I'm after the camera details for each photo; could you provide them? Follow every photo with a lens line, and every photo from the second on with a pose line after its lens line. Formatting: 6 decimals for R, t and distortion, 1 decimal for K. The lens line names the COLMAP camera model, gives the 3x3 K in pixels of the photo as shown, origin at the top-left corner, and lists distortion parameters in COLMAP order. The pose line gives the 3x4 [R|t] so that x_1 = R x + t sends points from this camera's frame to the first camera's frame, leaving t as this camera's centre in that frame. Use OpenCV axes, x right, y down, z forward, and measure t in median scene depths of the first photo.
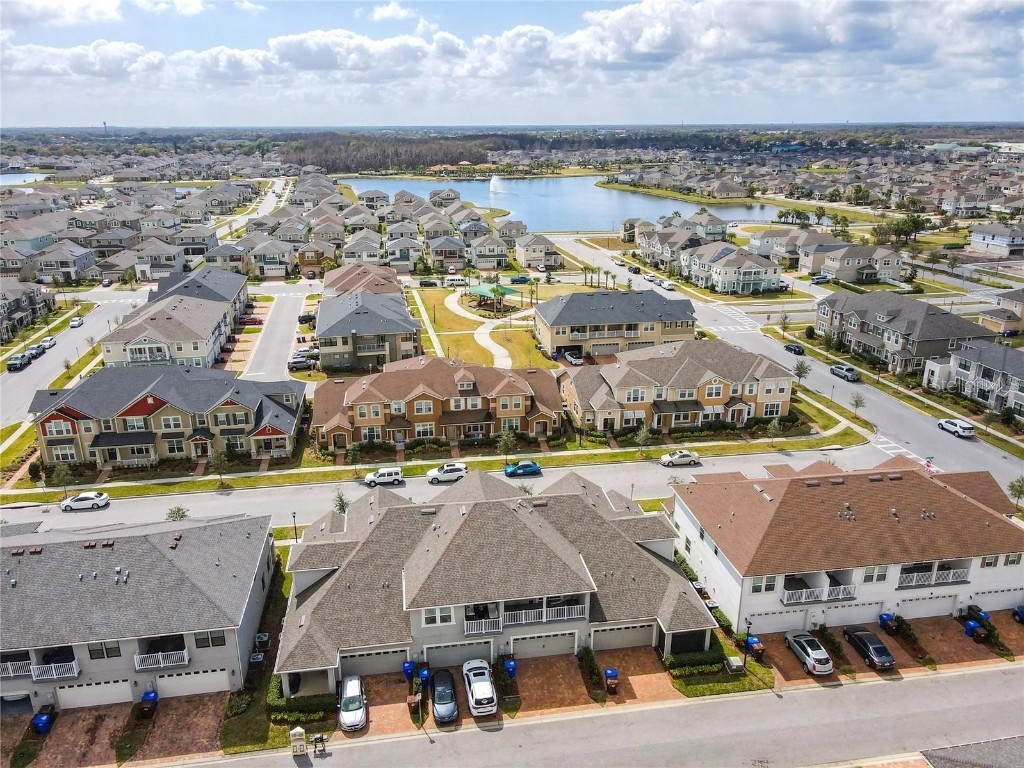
lens RADIAL K [[754.2, 0, 523.9], [0, 754.2, 386.5], [0, 0, 1]] dist [0.006046, 0.006781]
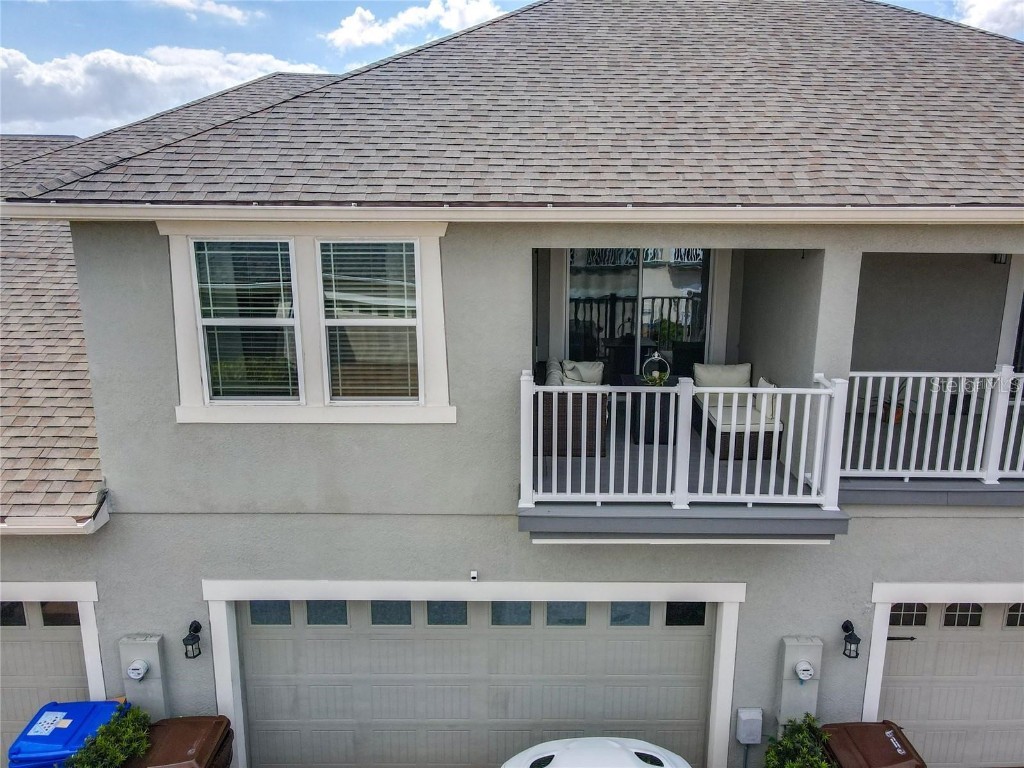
lens RADIAL K [[737.4, 0, 512.0], [0, 737.4, 384.0], [0, 0, 1]] dist [0.027366, 0.000783]
pose [[0.986036, 0.032908, -0.163248, -0.058310], [-0.050076, 0.993503, -0.102193, 0.306335], [0.158825, 0.108940, 0.981278, 0.842019]]
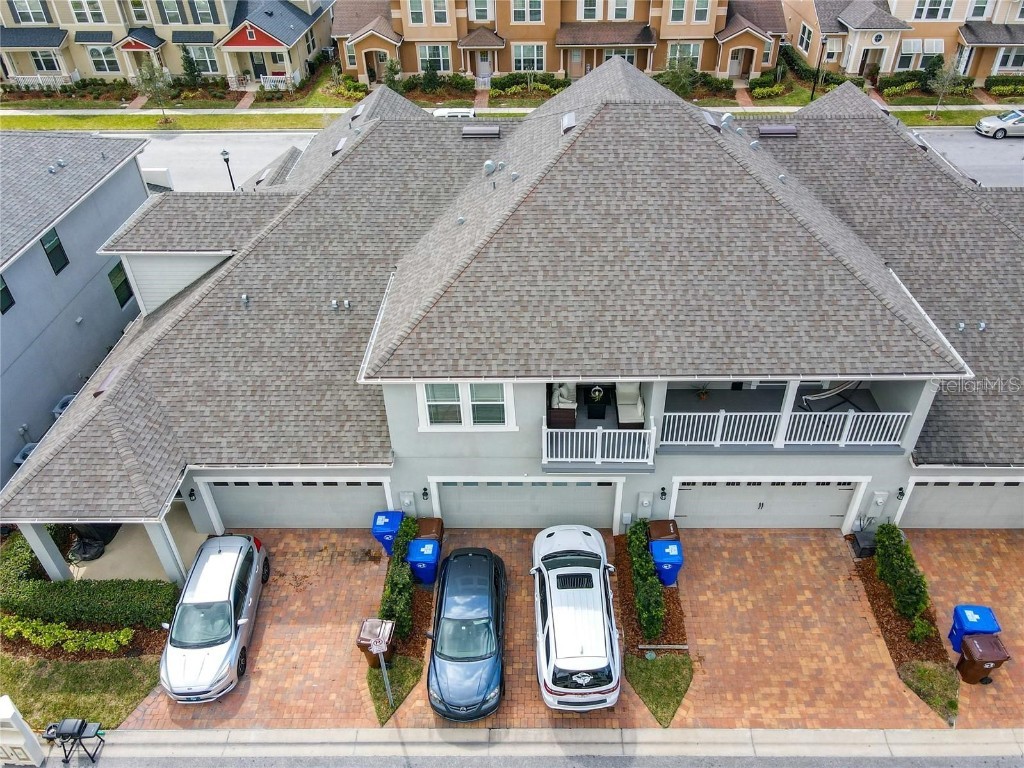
lens RADIAL K [[754.2, 0, 523.9], [0, 754.2, 386.5], [0, 0, 1]] dist [0.006046, 0.006781]
pose [[0.981895, 0.096295, -0.163127, -0.032365], [-0.039110, 0.945653, 0.322816, 0.176931], [0.185347, -0.310591, 0.932298, 0.657814]]
